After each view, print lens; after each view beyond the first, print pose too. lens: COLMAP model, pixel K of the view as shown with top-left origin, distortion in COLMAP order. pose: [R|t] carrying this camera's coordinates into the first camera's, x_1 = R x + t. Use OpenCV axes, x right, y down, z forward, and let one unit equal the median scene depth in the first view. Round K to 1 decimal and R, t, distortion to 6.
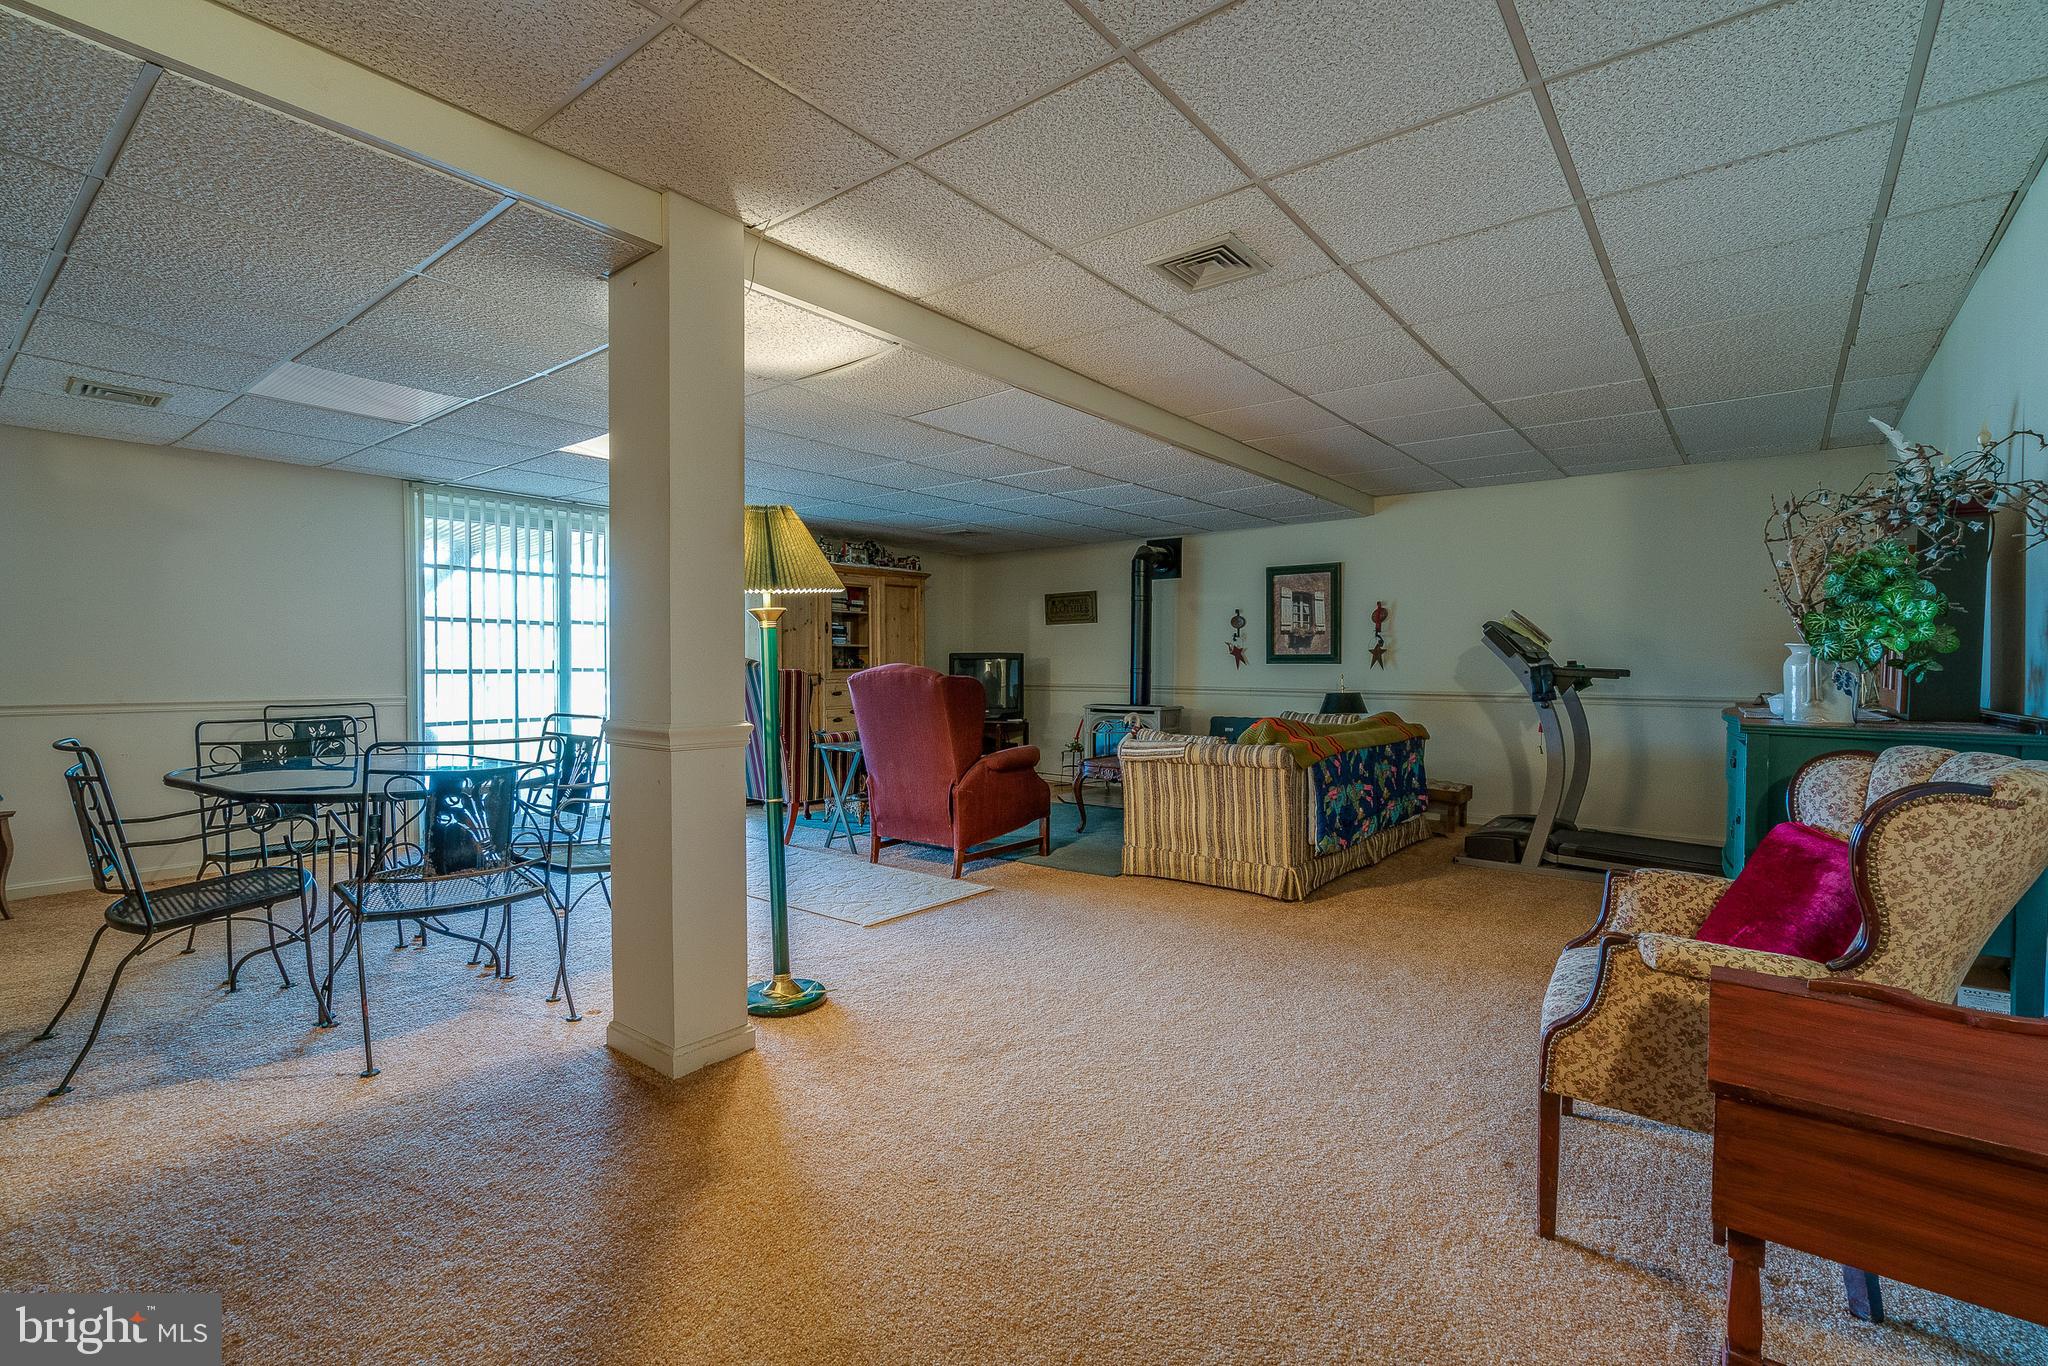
lens RADIAL K [[932.1, 0, 1021.9], [0, 932.1, 678.0], [0, 0, 1]] dist [-0.002376, 0.000654]
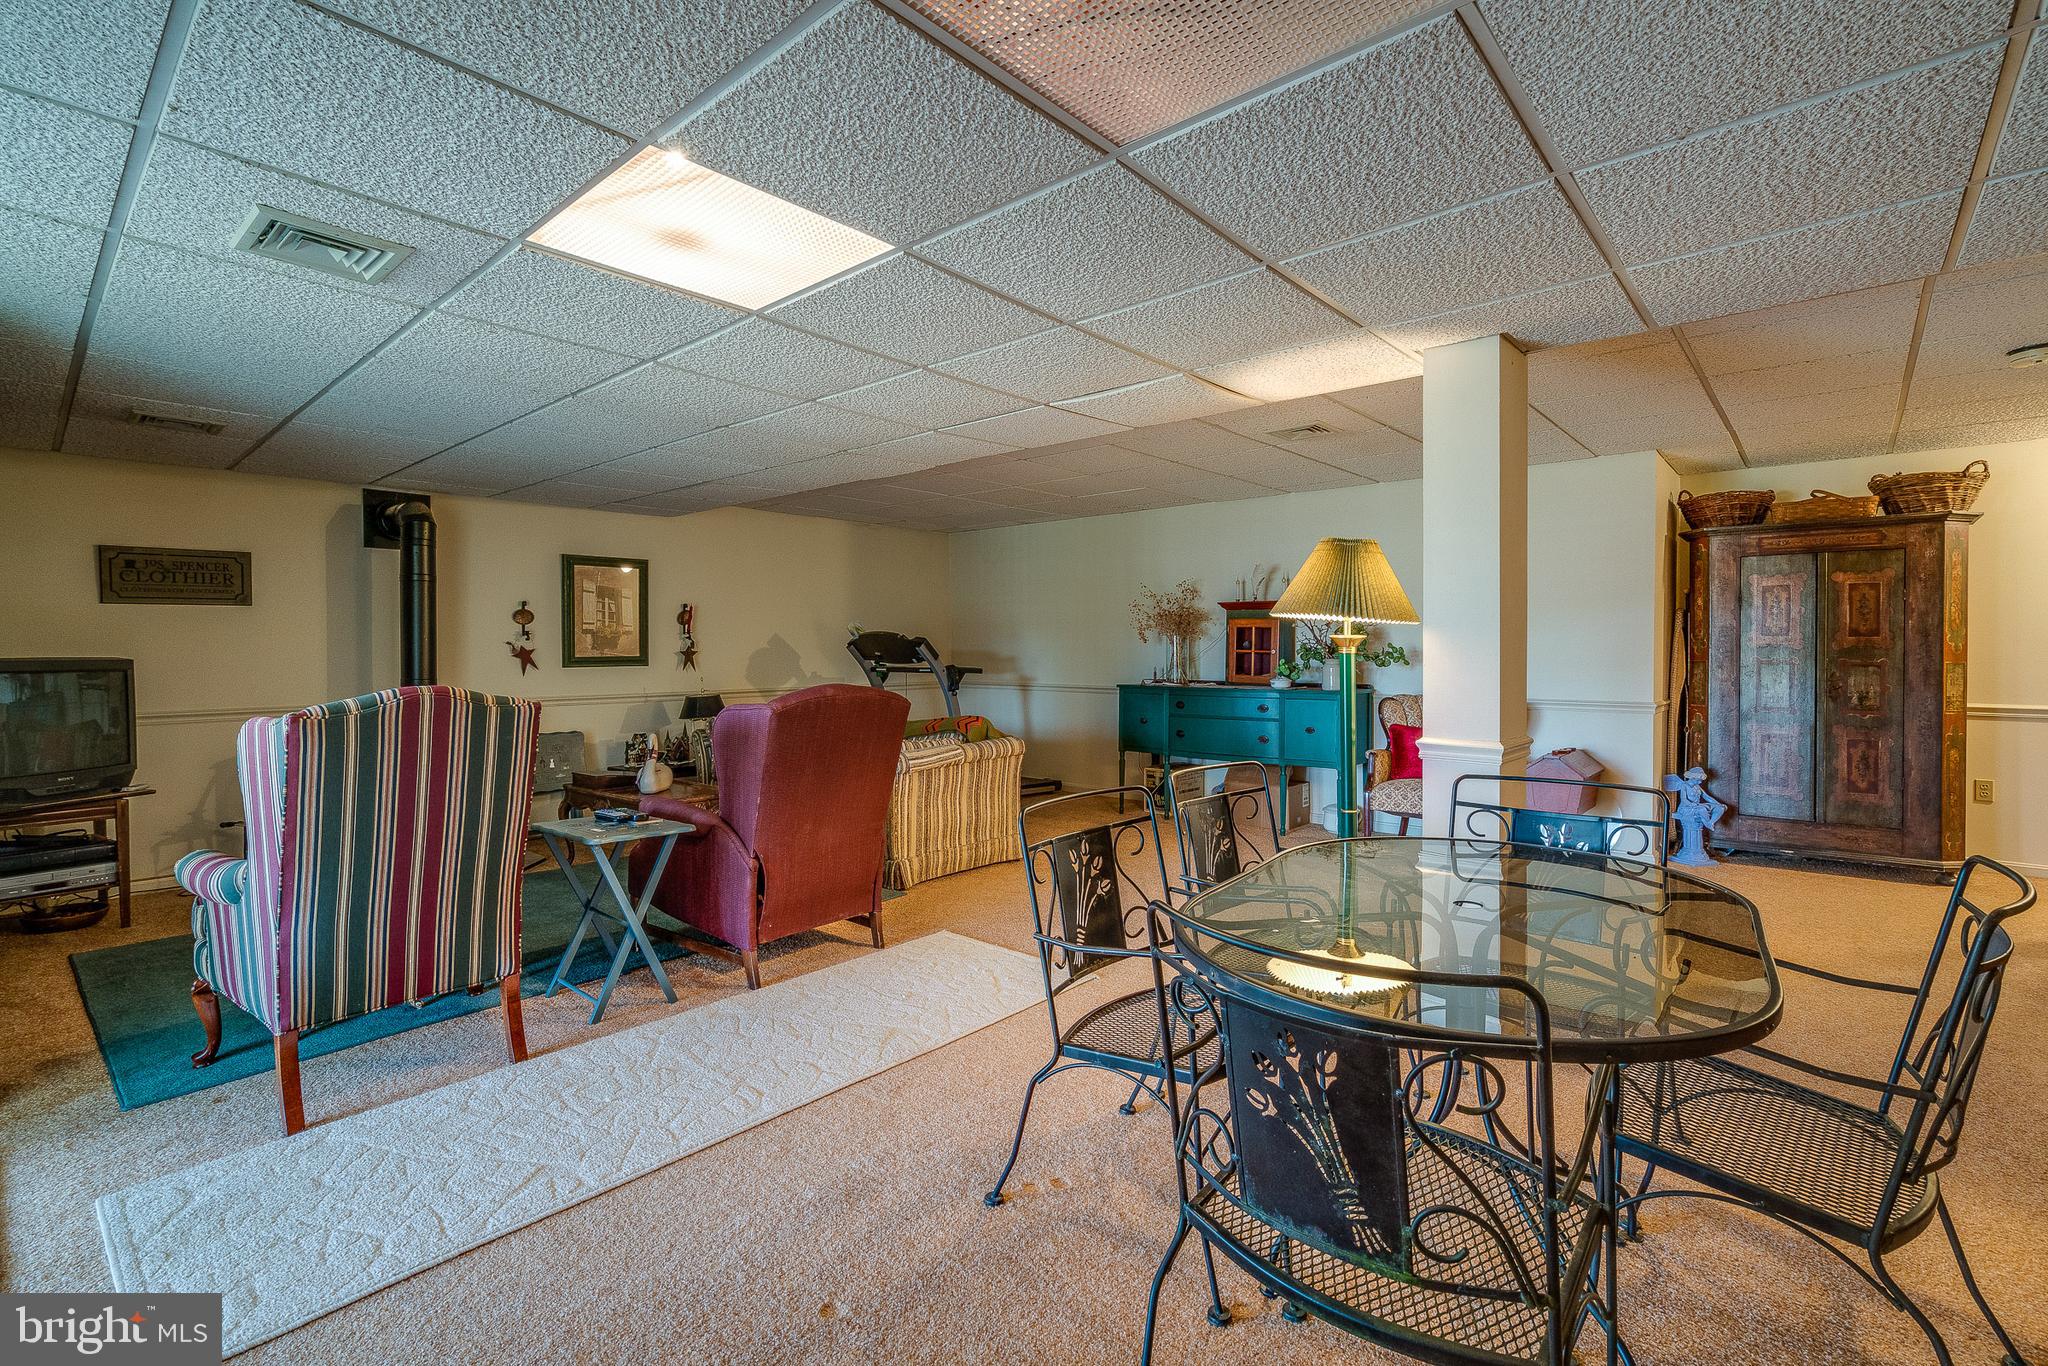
lens RADIAL K [[932.1, 0, 1014.8], [0, 932.1, 651.2], [0, 0, 1]] dist [-0.002376, 0.000654]
pose [[0.063346, -0.007389, 0.997964, -0.569284], [0.017033, 0.999835, 0.006321, -0.028849], [-0.997846, 0.016598, 0.063461, 0.544664]]
